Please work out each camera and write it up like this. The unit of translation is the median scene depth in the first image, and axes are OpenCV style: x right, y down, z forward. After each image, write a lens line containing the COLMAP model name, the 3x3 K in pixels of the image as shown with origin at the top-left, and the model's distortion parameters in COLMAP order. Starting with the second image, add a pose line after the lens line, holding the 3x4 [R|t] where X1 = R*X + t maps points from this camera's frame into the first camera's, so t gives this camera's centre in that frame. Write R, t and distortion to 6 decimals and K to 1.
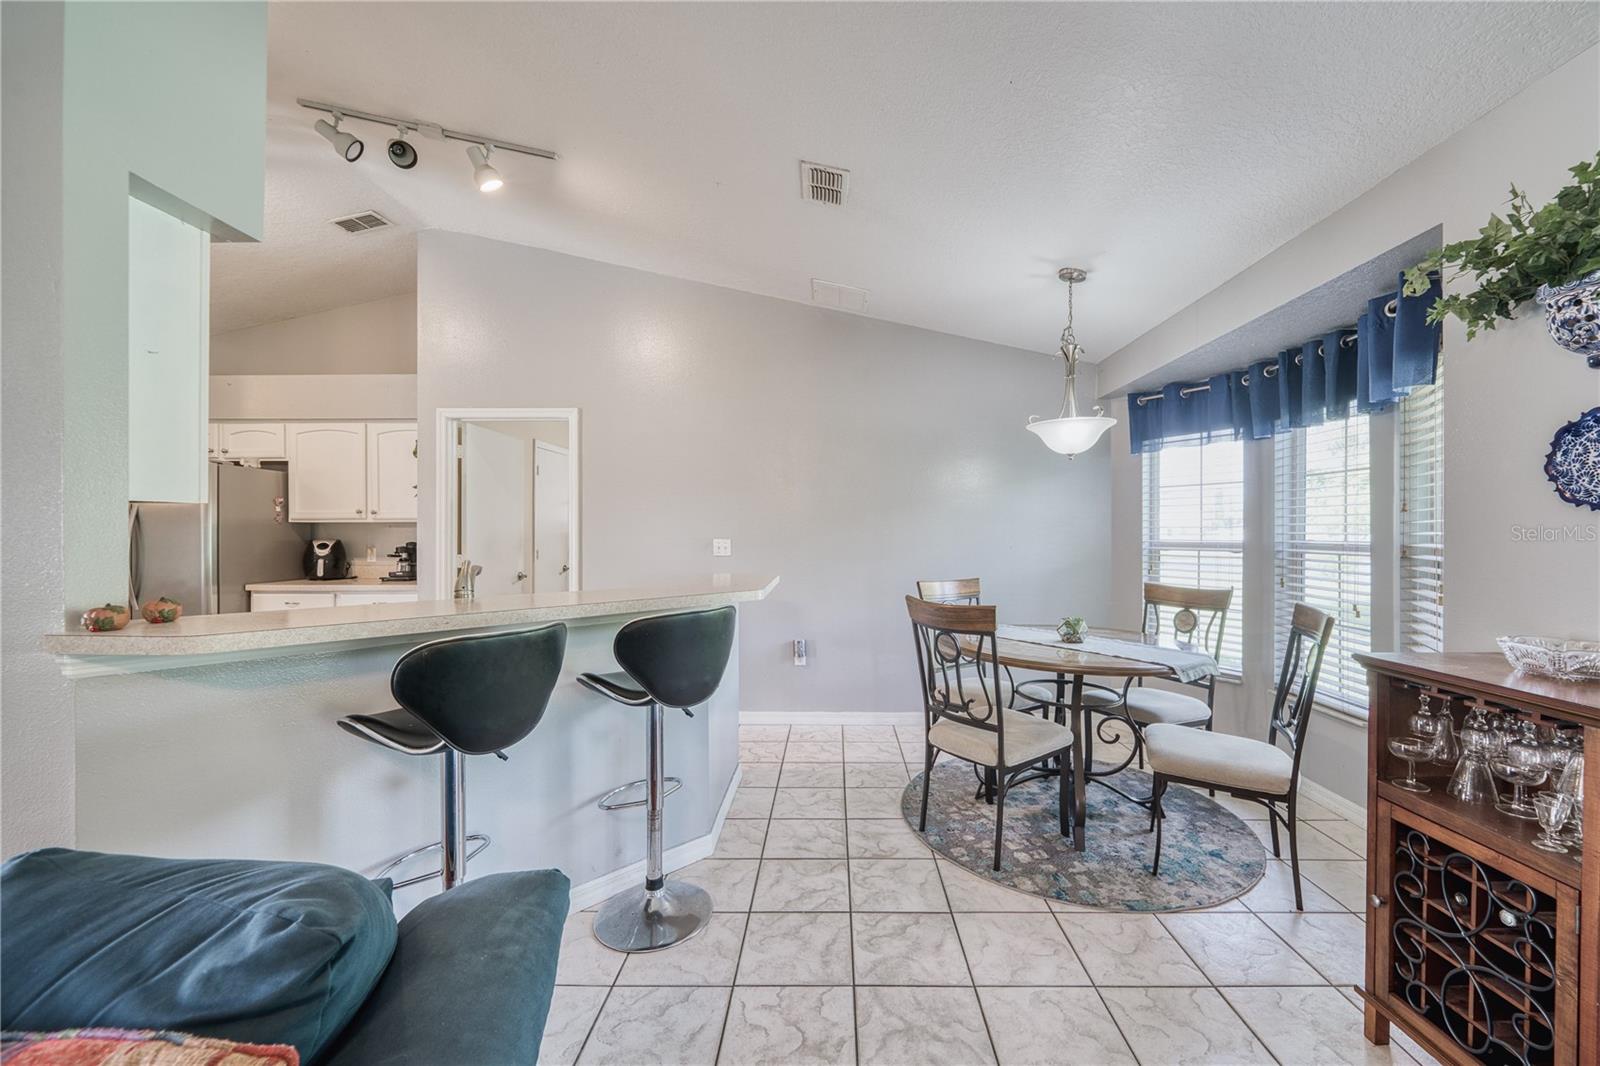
lens RADIAL K [[603.4, 0, 823.2], [0, 603.4, 532.4], [0, 0, 1]] dist [-0.005194, -0.000133]
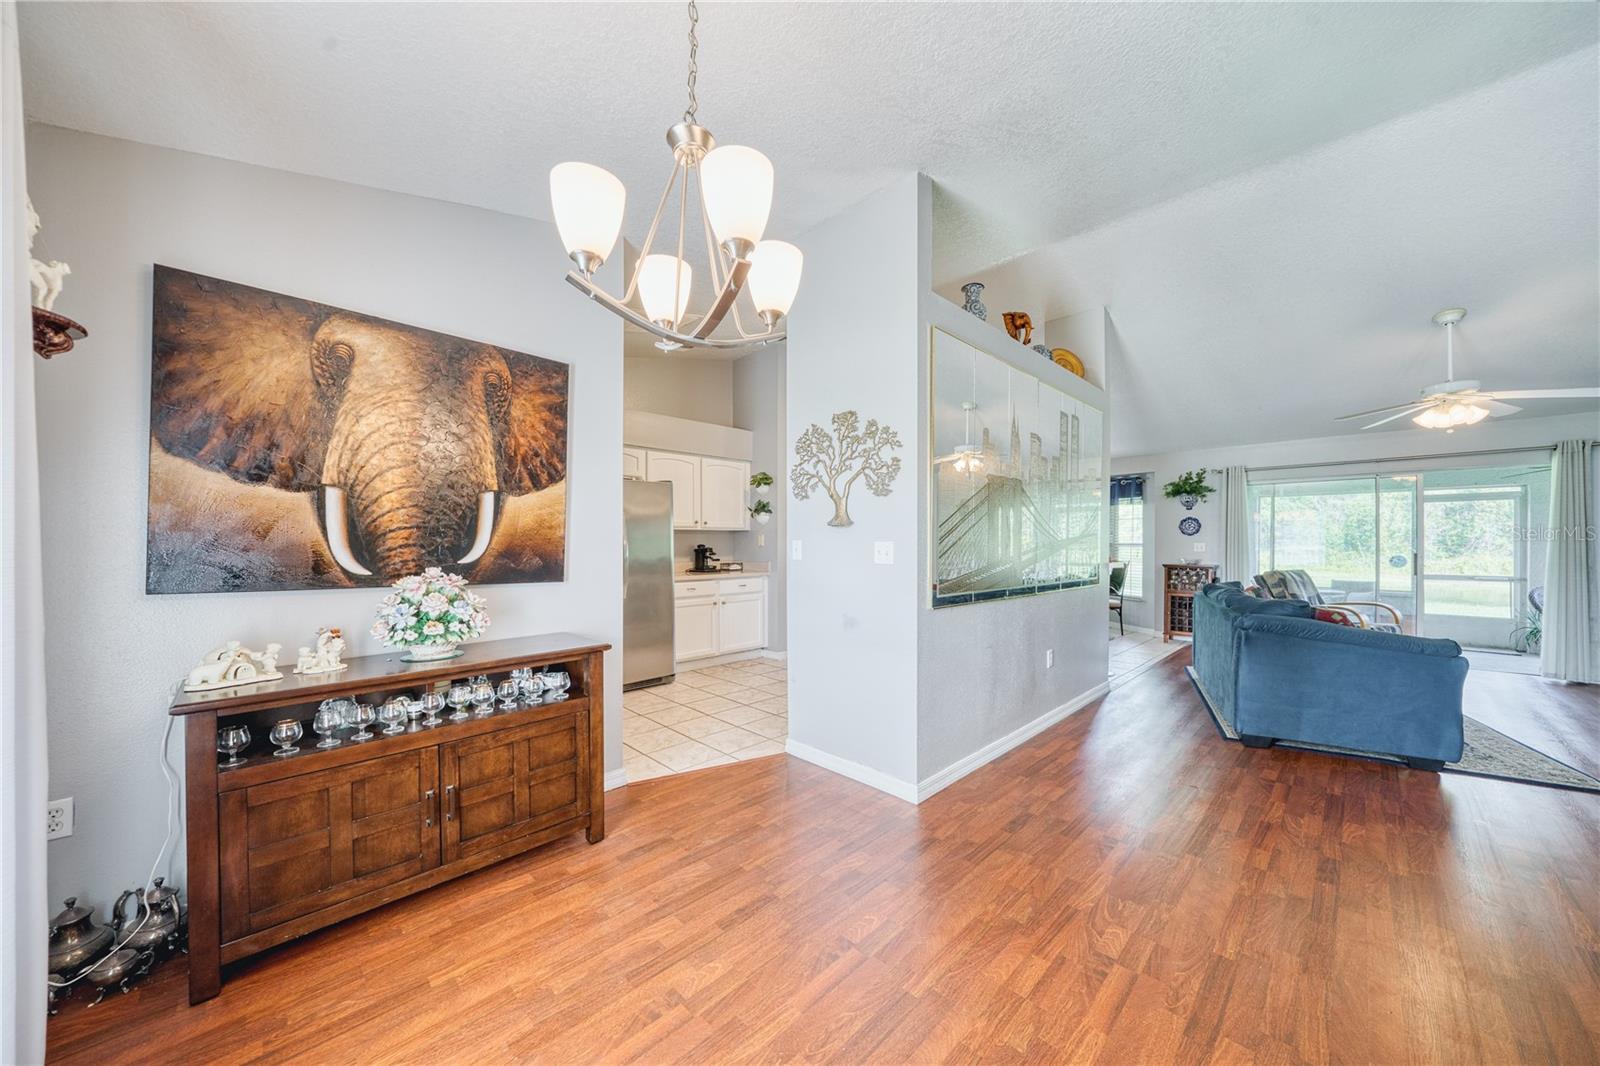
lens RADIAL K [[554.6, 0, 799.0], [0, 554.6, 544.6], [0, 0, 1]] dist [-0.004562, 0.000248]
pose [[0.713243, -0.000535, 0.700916, -2.371976], [-0.002042, 0.999994, 0.002842, 0.019122], [-0.700914, -0.003458, 0.713238, -0.077871]]
